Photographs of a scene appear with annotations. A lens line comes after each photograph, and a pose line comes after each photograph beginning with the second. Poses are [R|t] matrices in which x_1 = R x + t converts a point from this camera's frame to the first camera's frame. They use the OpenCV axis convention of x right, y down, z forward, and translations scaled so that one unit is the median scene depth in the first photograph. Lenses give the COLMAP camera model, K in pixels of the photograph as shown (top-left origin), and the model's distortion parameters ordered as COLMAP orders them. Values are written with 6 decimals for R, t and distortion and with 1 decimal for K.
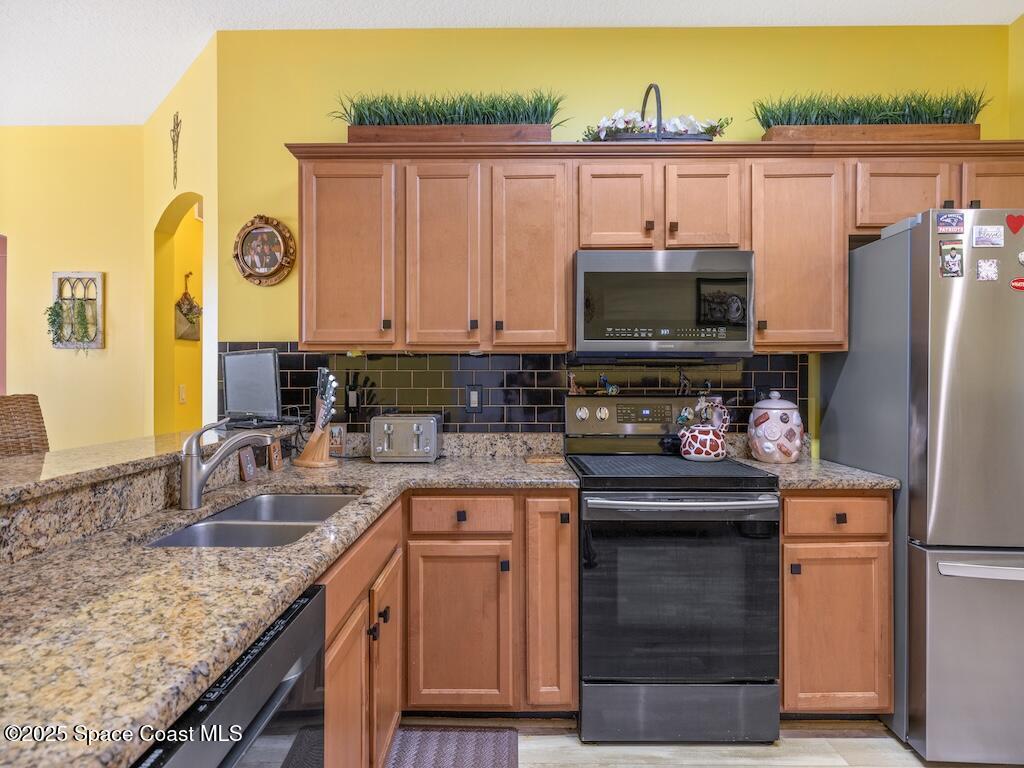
lens RADIAL K [[544.0, 0, 510.4], [0, 544.0, 380.3], [0, 0, 1]] dist [-0.002465, 0.000142]
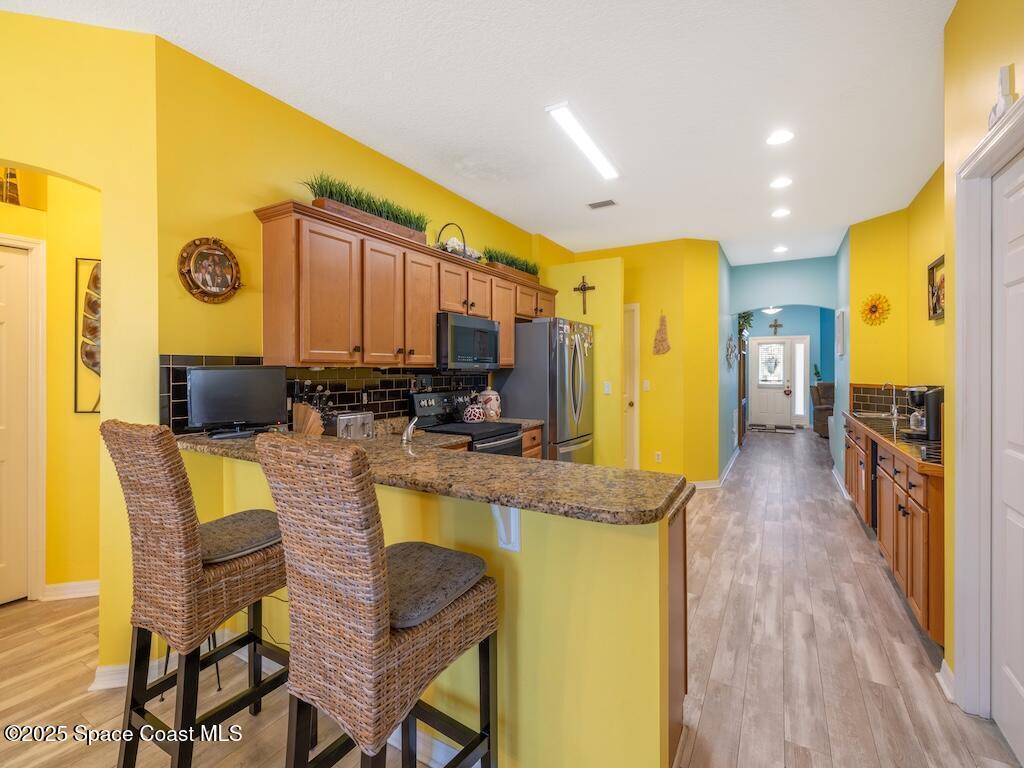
lens RADIAL K [[459.6, 0, 511.7], [0, 459.6, 367.8], [0, 0, 1]] dist [-0.004573, 0.000943]
pose [[0.500492, 0.000635, 0.865741, -1.051217], [0.006127, 0.999972, -0.004276, -0.045506], [-0.865719, 0.007445, 0.500475, 0.048495]]
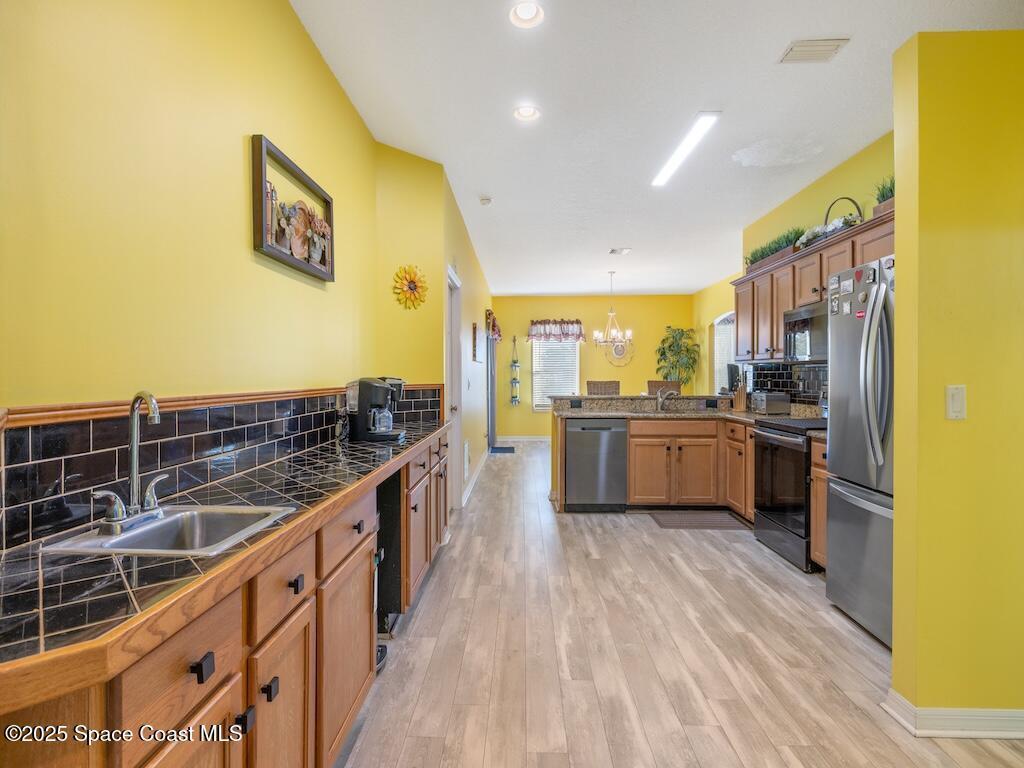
lens RADIAL K [[505.5, 0, 493.9], [0, 505.5, 376.5], [0, 0, 1]] dist [-0.017844, 0.000012]
pose [[-0.049482, -0.000007, -0.998775, 1.945589], [0.000731, 1.000000, -0.000044, -0.000346], [0.998775, -0.000732, -0.049482, 0.020637]]
